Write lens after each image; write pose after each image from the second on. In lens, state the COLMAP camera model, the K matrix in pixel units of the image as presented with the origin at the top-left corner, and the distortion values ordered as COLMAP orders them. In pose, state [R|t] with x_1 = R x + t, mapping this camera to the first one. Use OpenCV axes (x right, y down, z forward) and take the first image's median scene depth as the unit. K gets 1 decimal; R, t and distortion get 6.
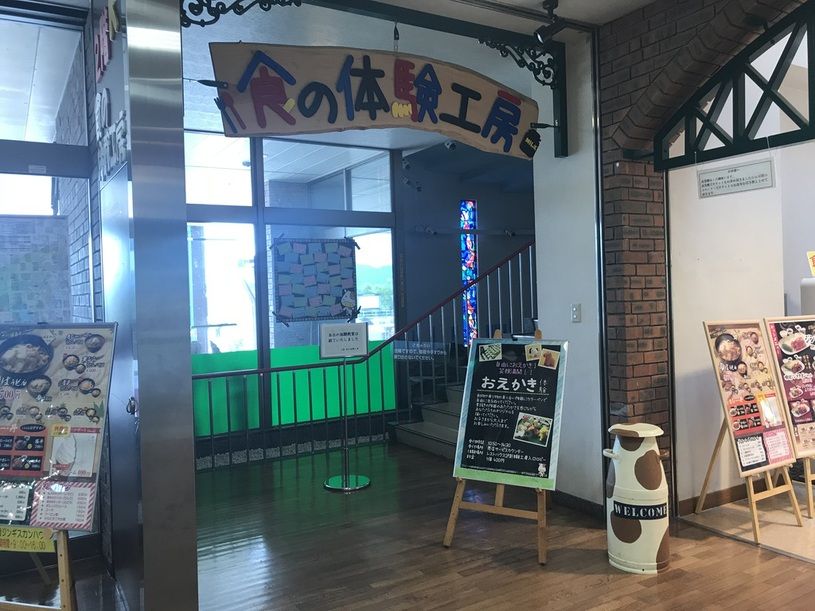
lens RADIAL K [[680.8, 0, 405.1], [0, 680.8, 305.1], [0, 0, 1]] dist [0.034928, -0.026816]
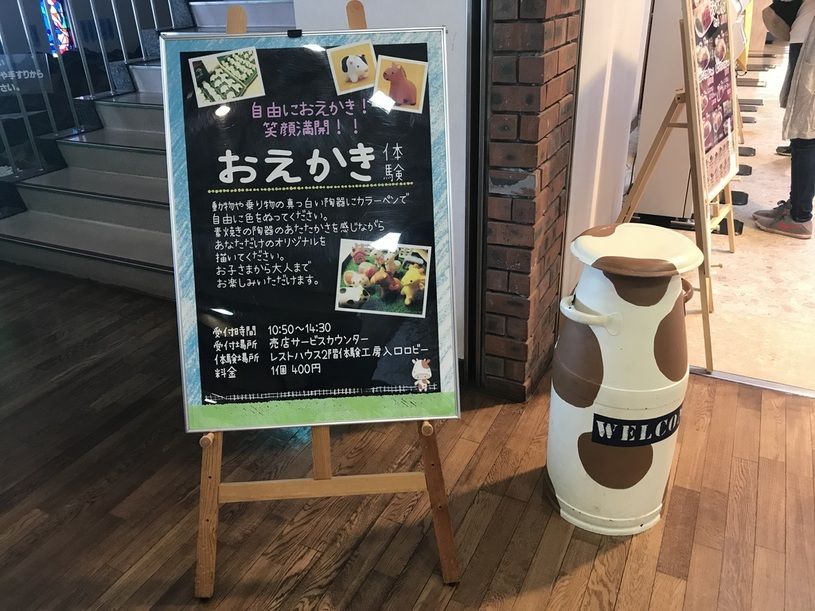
lens RADIAL K [[680.8, 0, 402.0], [0, 680.8, 302.0], [0, 0, 1]] dist [0.034928, -0.026816]
pose [[0.850433, -0.235264, 0.470547, 0.010280], [0.024522, 0.911189, 0.411258, 0.033974], [-0.525511, -0.338209, 0.780675, 0.669644]]
